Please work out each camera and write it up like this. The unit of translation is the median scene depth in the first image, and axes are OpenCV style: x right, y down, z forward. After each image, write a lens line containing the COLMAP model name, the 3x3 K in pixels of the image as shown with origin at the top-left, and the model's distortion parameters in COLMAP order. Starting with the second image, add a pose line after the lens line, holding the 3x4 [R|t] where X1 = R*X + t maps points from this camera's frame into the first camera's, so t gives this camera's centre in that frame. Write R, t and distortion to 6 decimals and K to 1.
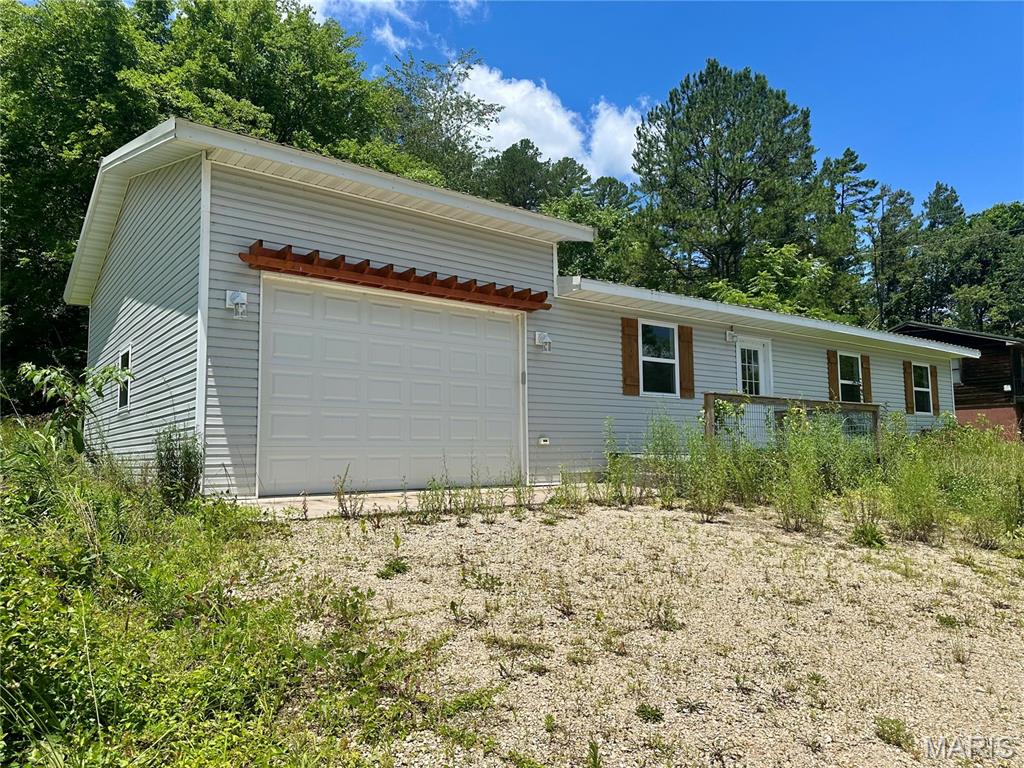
lens RADIAL K [[716.7, 0, 512.0], [0, 716.7, 384.0], [0, 0, 1]] dist [0.000777, 0.000123]
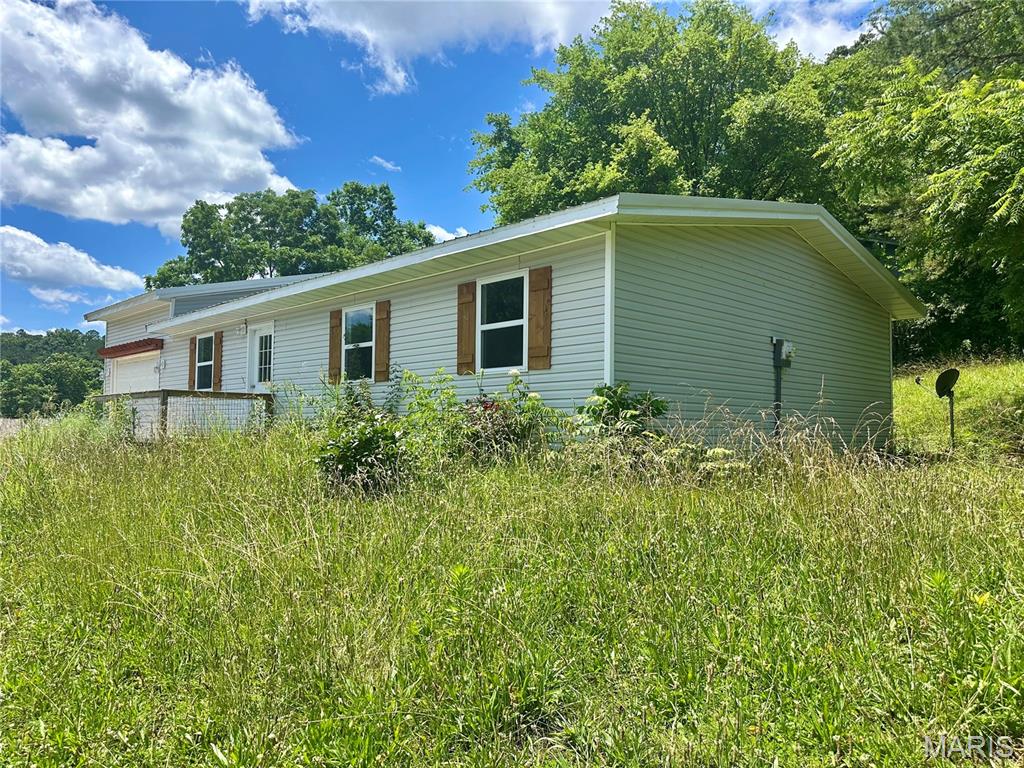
lens RADIAL K [[716.7, 0, 512.0], [0, 716.7, 384.0], [0, 0, 1]] dist [0.000777, 0.000123]
pose [[0.118948, -0.034569, -0.992299, 0.988580], [0.098983, 0.994828, -0.022792, 0.049701], [0.987954, -0.095509, 0.121755, 0.931062]]
